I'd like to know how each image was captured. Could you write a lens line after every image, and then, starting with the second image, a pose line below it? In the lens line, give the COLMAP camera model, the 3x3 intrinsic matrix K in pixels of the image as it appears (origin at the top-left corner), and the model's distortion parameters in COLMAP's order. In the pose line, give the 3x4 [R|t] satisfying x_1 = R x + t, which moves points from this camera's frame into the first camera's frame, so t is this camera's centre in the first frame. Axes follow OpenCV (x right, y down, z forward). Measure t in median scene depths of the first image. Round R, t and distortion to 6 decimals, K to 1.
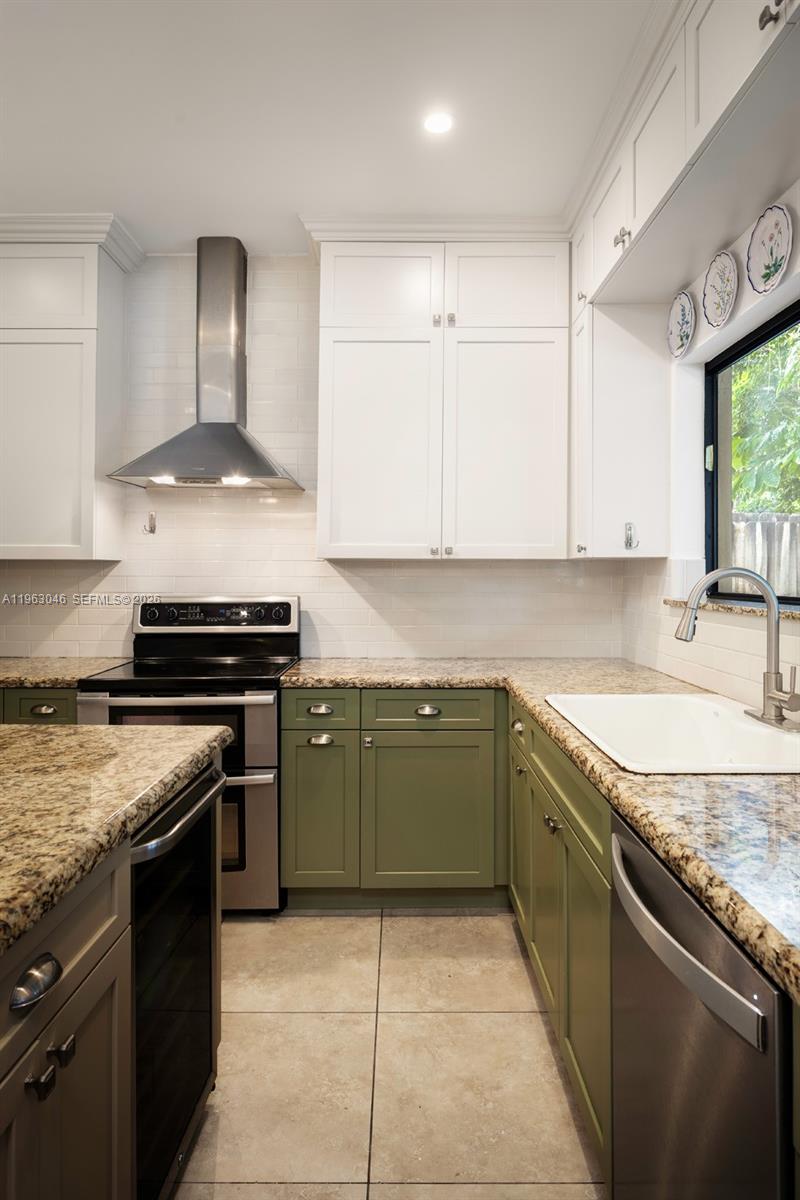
lens RADIAL K [[688.8, 0, 412.2], [0, 688.8, 567.3], [0, 0, 1]] dist [-0.003979, -0.000640]
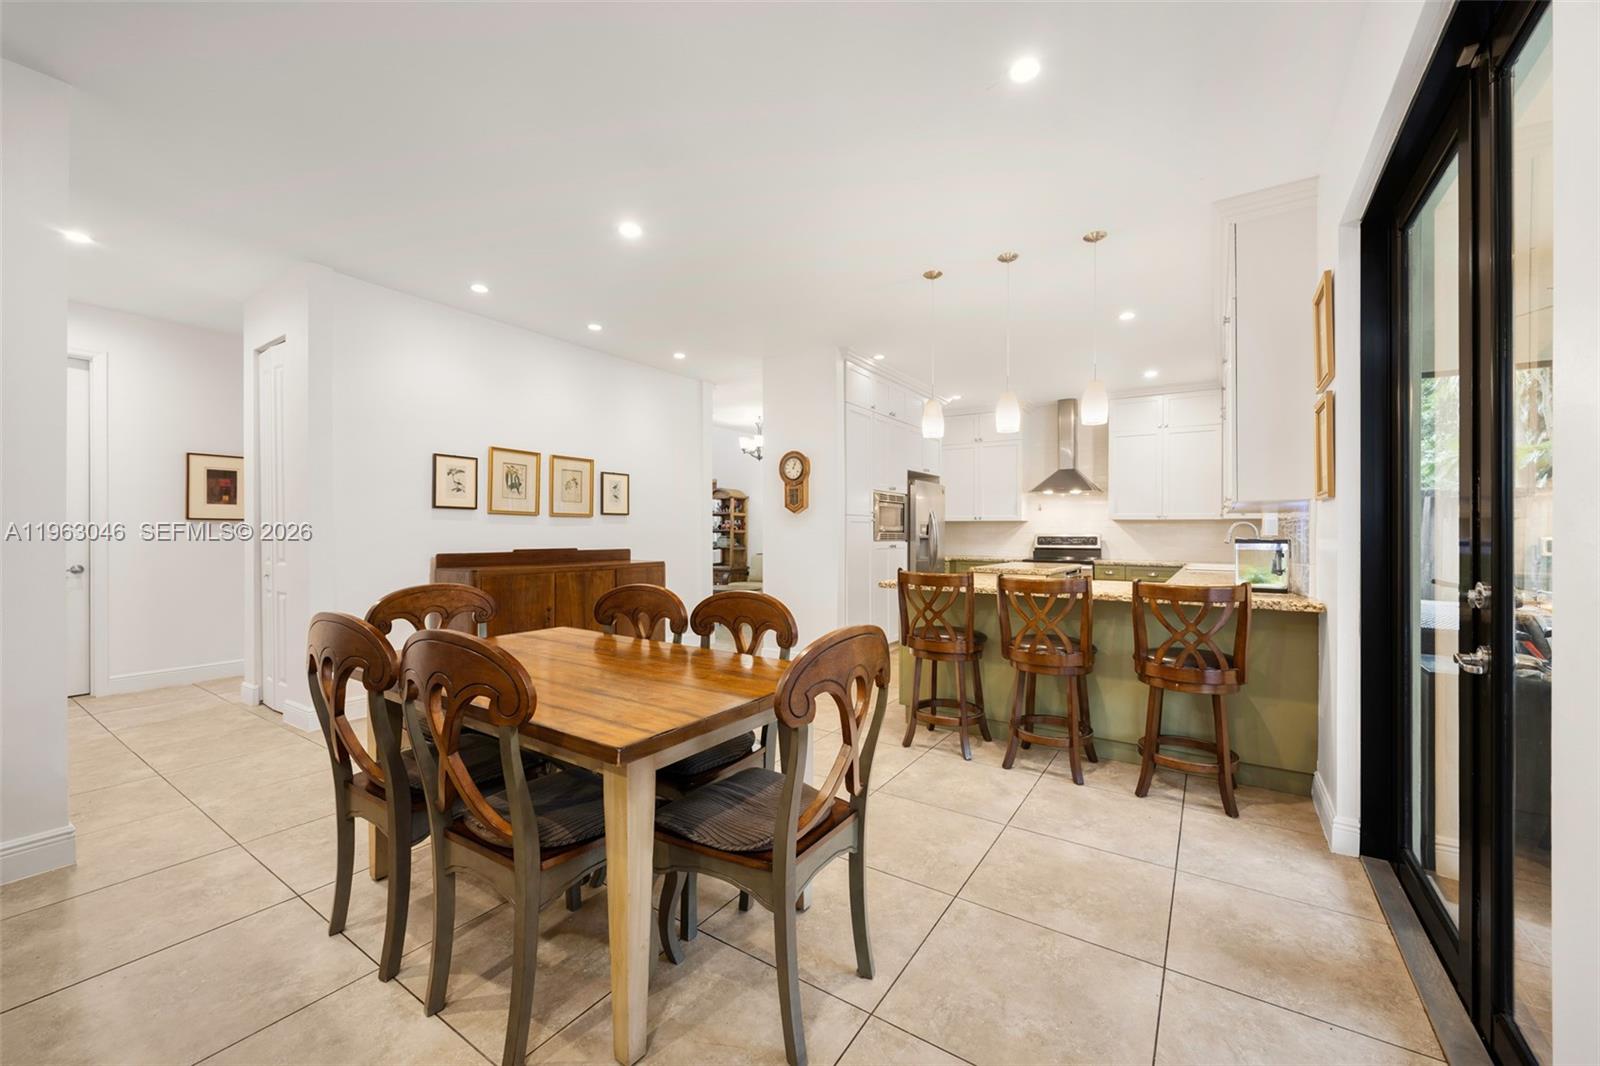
lens RADIAL K [[615.0, 0, 806.7], [0, 615.0, 529.7], [0, 0, 1]] dist [-0.007034, -0.000477]
pose [[0.836271, -0.001408, -0.548314, 0.183035], [0.003050, 0.999993, 0.002084, 0.018483], [0.548308, -0.003415, 0.836270, -1.601839]]
